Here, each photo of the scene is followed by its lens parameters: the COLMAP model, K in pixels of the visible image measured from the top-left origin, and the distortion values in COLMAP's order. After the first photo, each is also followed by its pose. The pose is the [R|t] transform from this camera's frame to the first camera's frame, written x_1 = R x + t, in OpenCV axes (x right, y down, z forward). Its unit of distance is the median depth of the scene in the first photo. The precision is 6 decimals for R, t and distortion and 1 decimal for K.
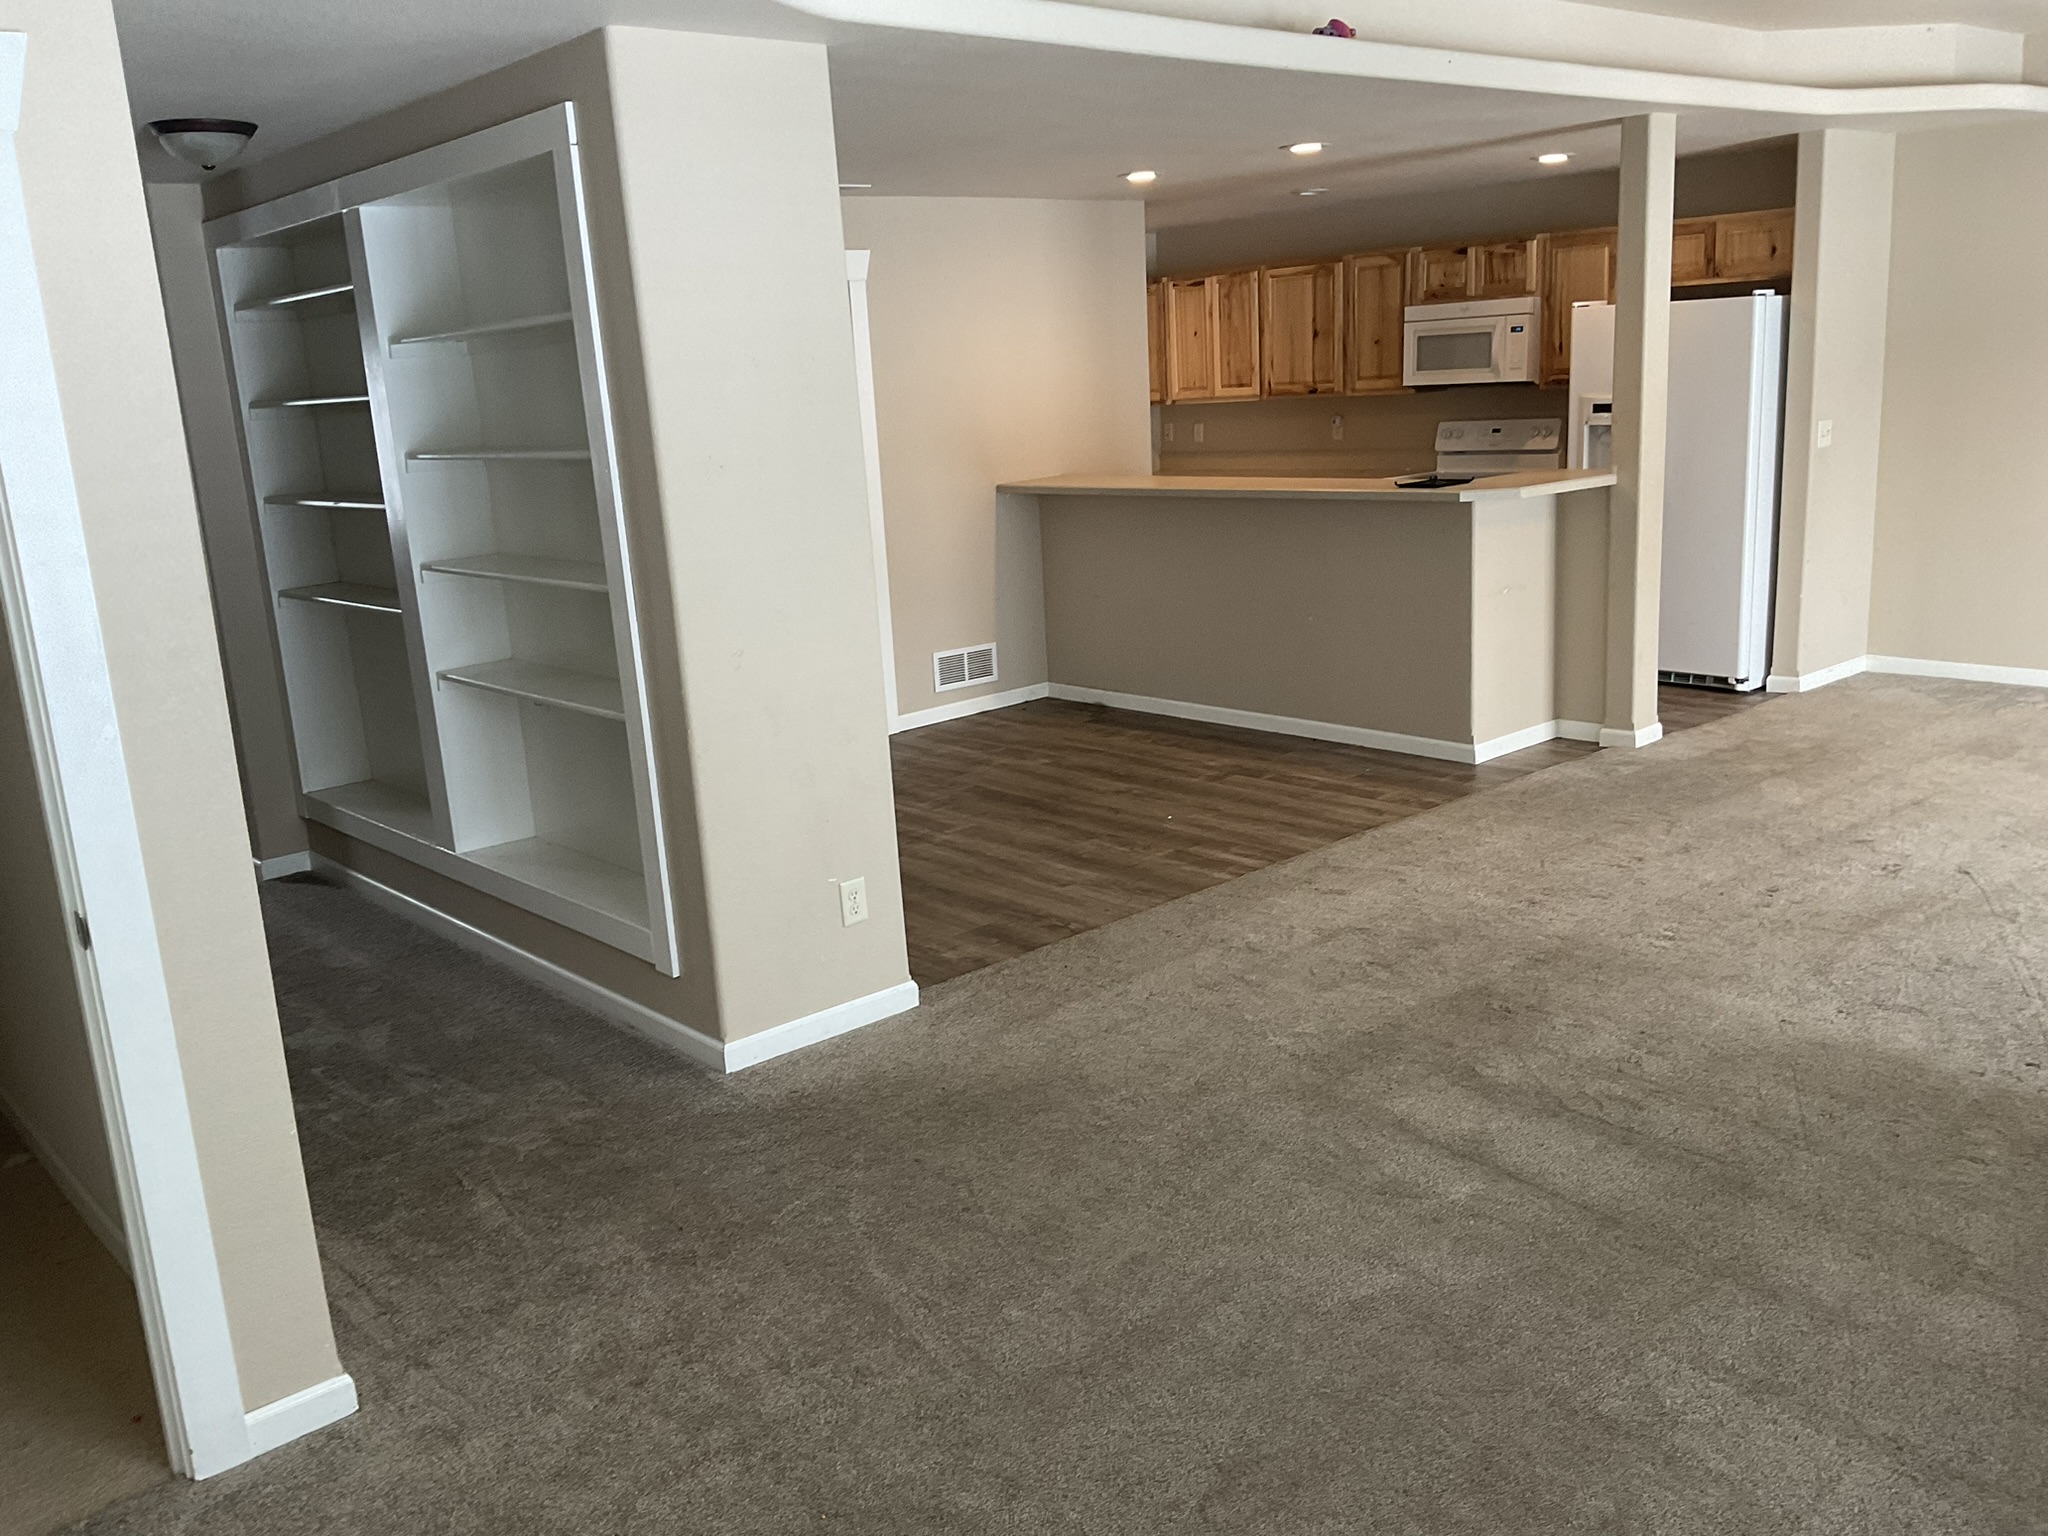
lens RADIAL K [[1699.2, 0, 1024.0], [0, 1699.2, 768.0], [0, 0, 1]] dist [0.034781, -0.003425]
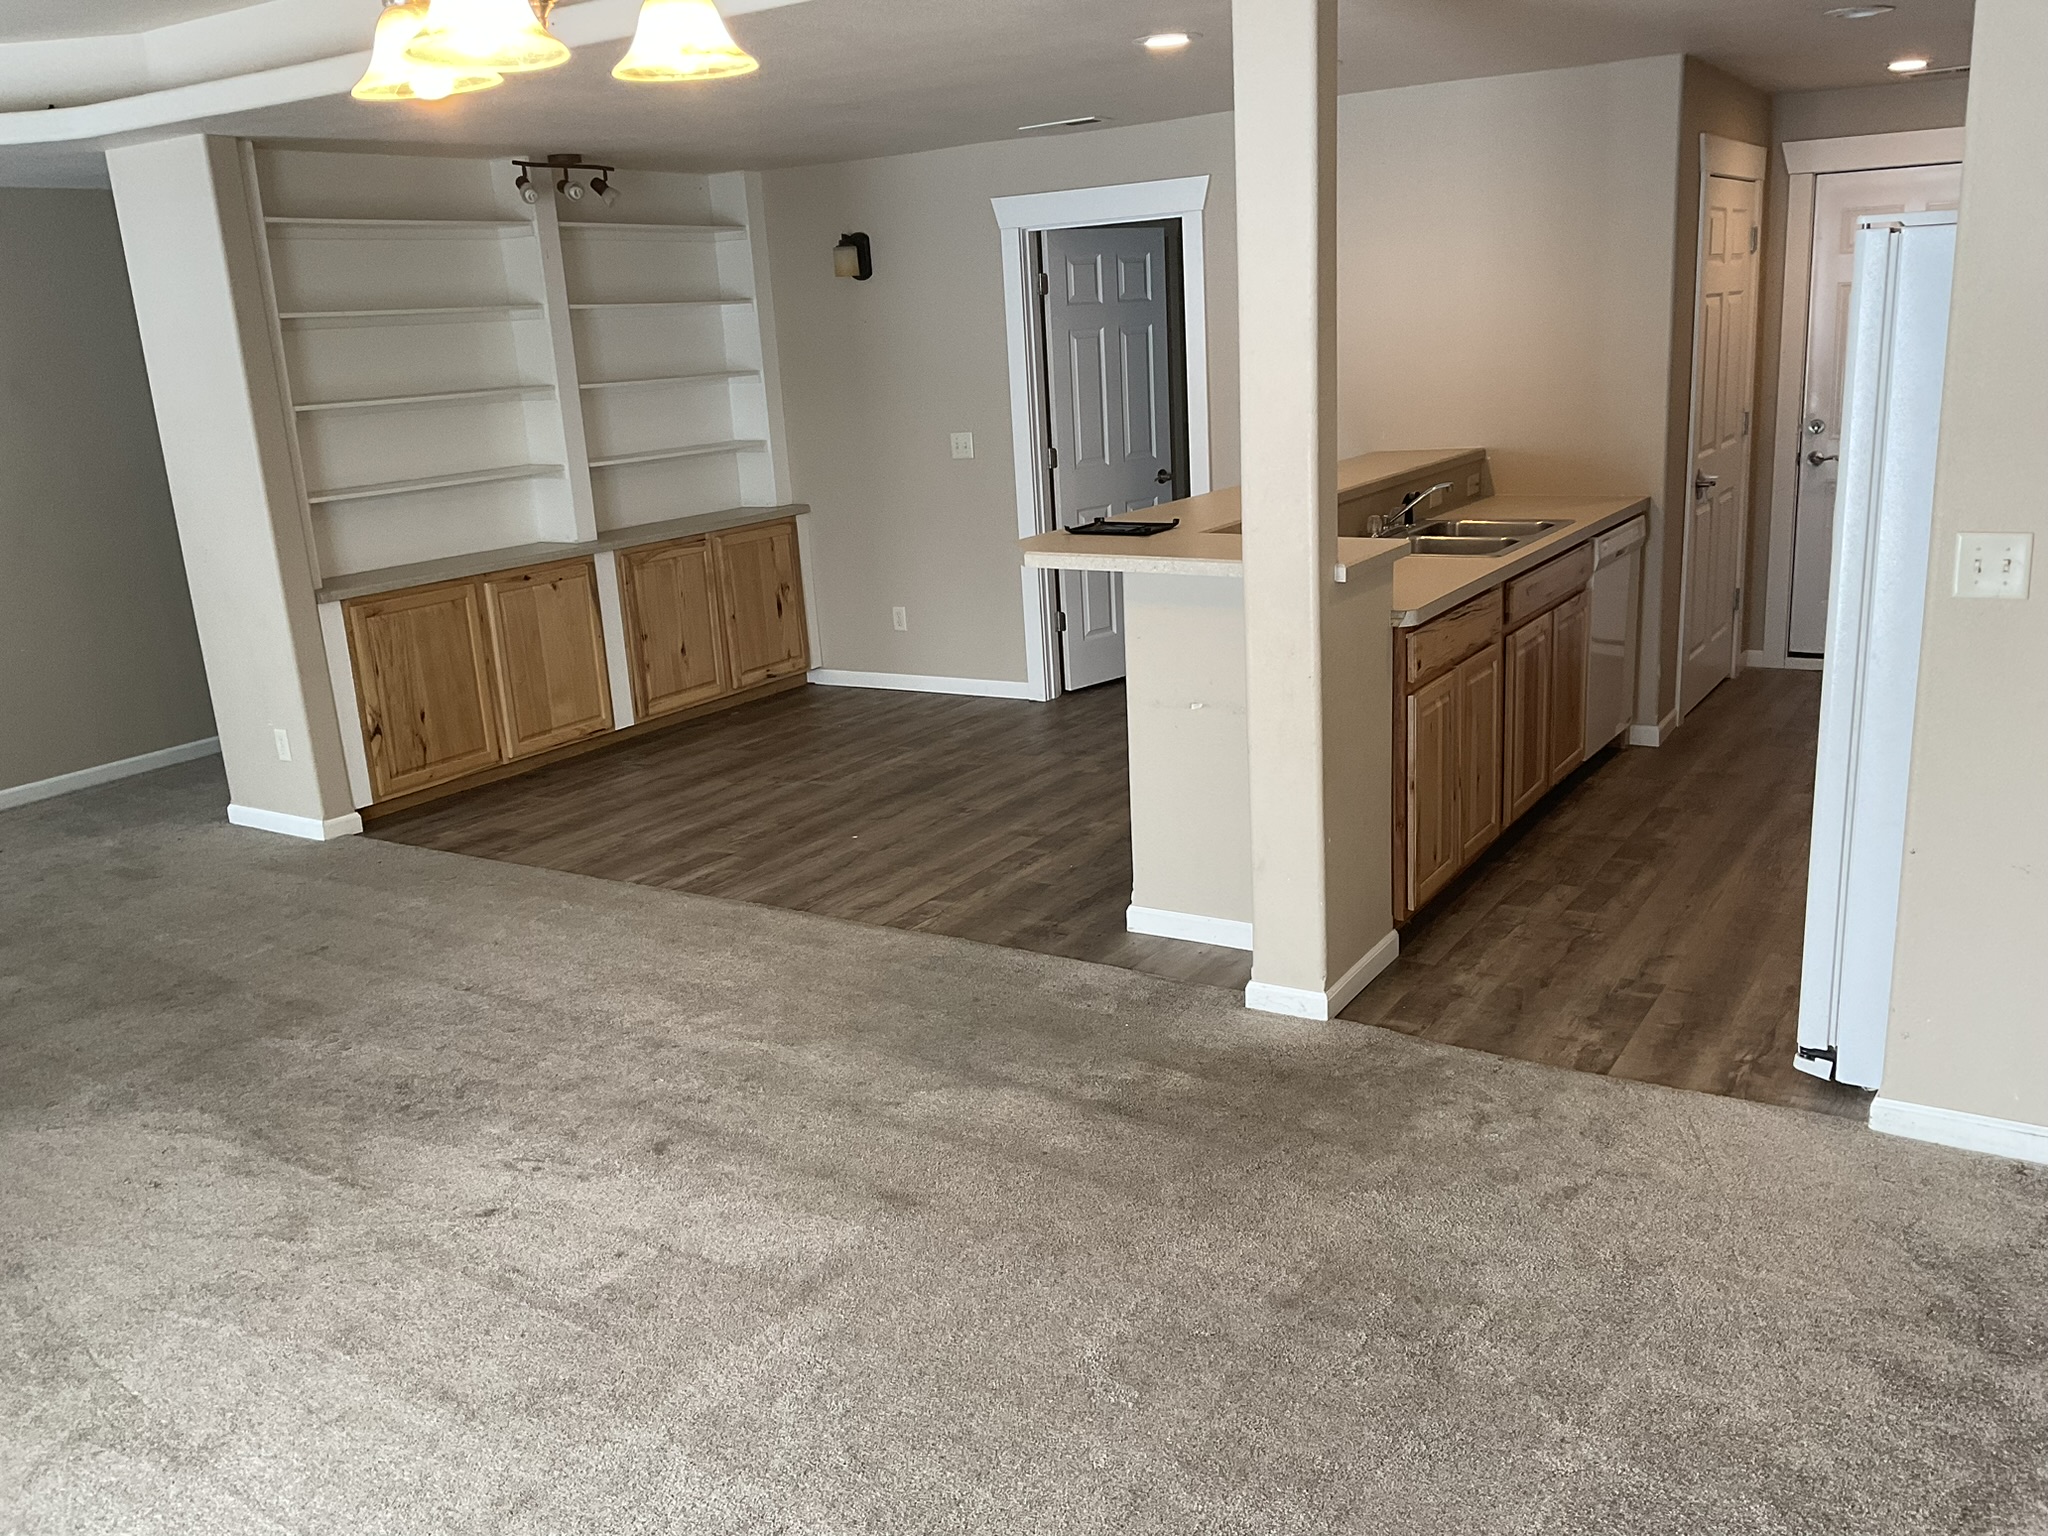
lens RADIAL K [[1699.2, 0, 1024.0], [0, 1699.2, 768.0], [0, 0, 1]] dist [0.034781, -0.003425]
pose [[0.278651, 0.283871, -0.917481, 0.978689], [-0.183645, 0.953440, 0.239222, -0.252769], [0.942671, 0.101831, 0.317808, 0.809088]]
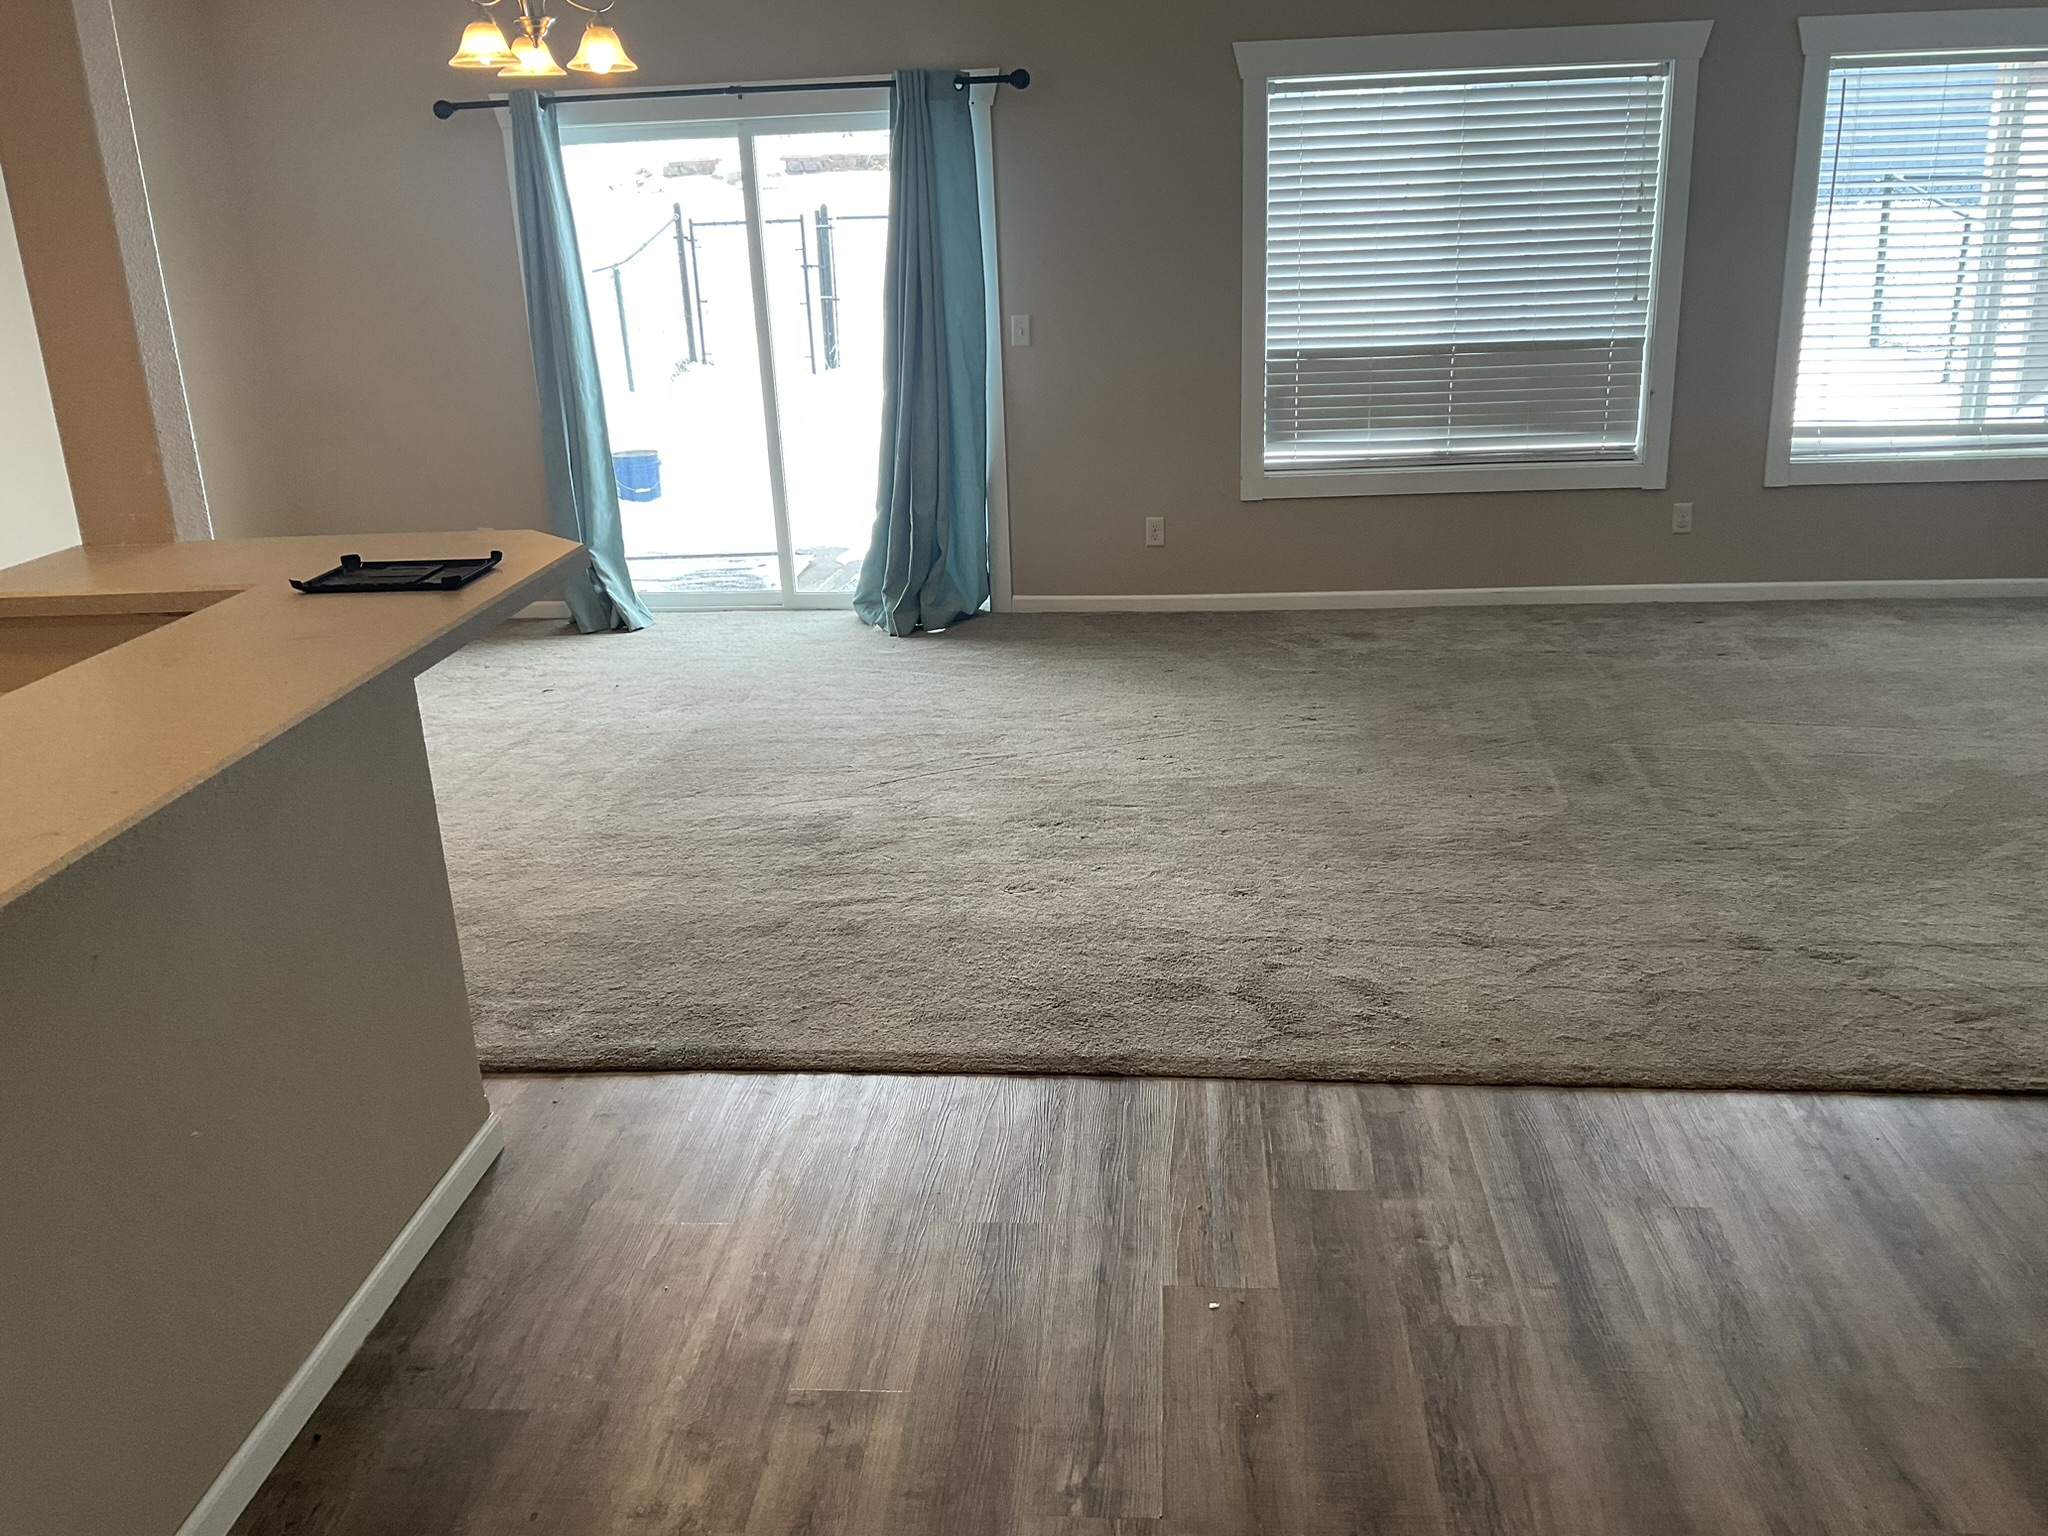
lens RADIAL K [[1699.2, 0, 1024.0], [0, 1699.2, 768.0], [0, 0, 1]] dist [0.034781, -0.003425]
pose [[-0.681404, -0.160634, 0.714062, -0.165944], [0.240838, 0.872077, 0.426004, -0.283893], [-0.691148, 0.462254, -0.555550, 1.236997]]
